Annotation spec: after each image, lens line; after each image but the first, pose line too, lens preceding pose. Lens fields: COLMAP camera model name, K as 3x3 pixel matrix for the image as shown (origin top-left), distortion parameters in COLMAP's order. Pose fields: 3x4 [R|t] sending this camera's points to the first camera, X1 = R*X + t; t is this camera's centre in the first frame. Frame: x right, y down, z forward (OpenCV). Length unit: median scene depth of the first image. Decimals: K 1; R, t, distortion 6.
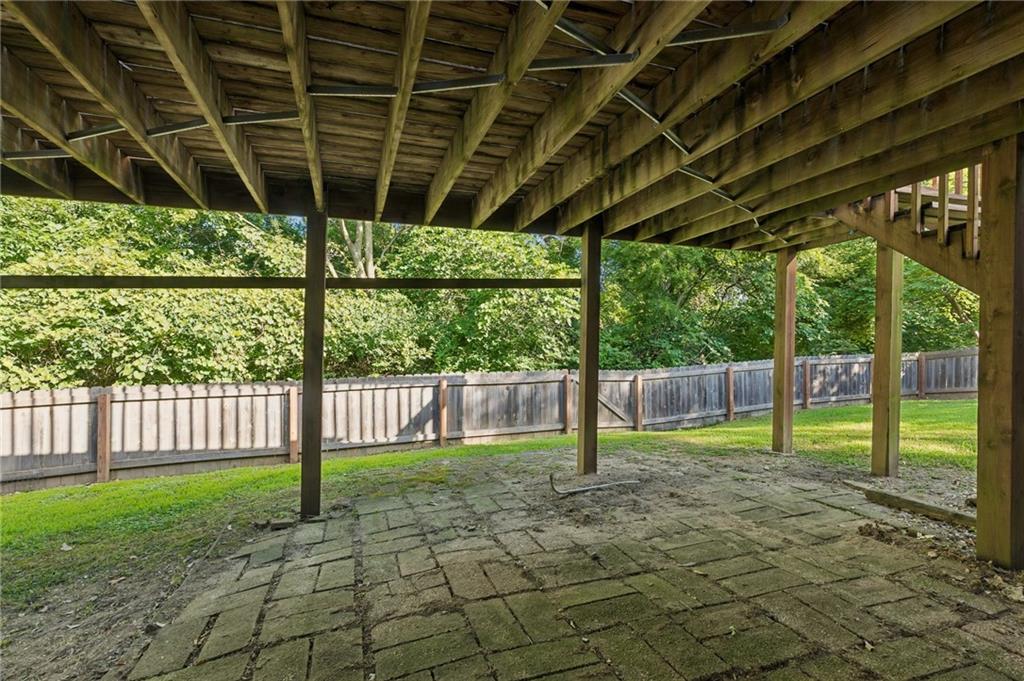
lens RADIAL K [[469.8, 0, 511.5], [0, 469.8, 344.2], [0, 0, 1]] dist [0.004986, 0.000396]
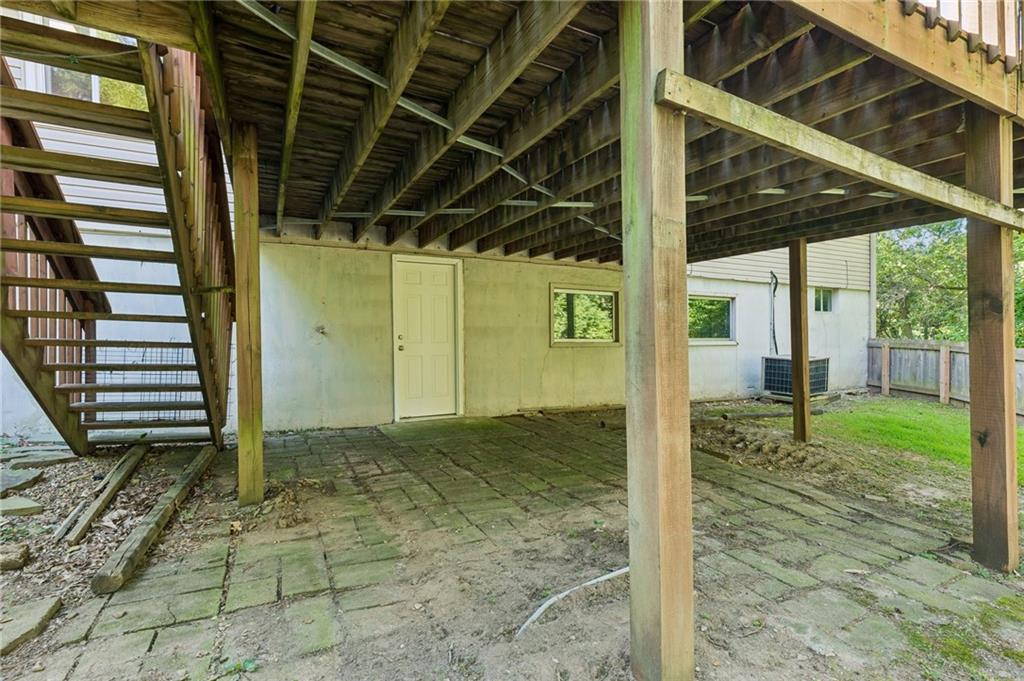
lens RADIAL K [[465.0, 0, 509.6], [0, 465.0, 338.7], [0, 0, 1]] dist [0.003012, 0.000244]
pose [[-0.990530, 0.008015, -0.137062, 0.542731], [0.008582, 0.999957, -0.003547, 0.046776], [0.137027, -0.004689, -0.990556, 2.330710]]
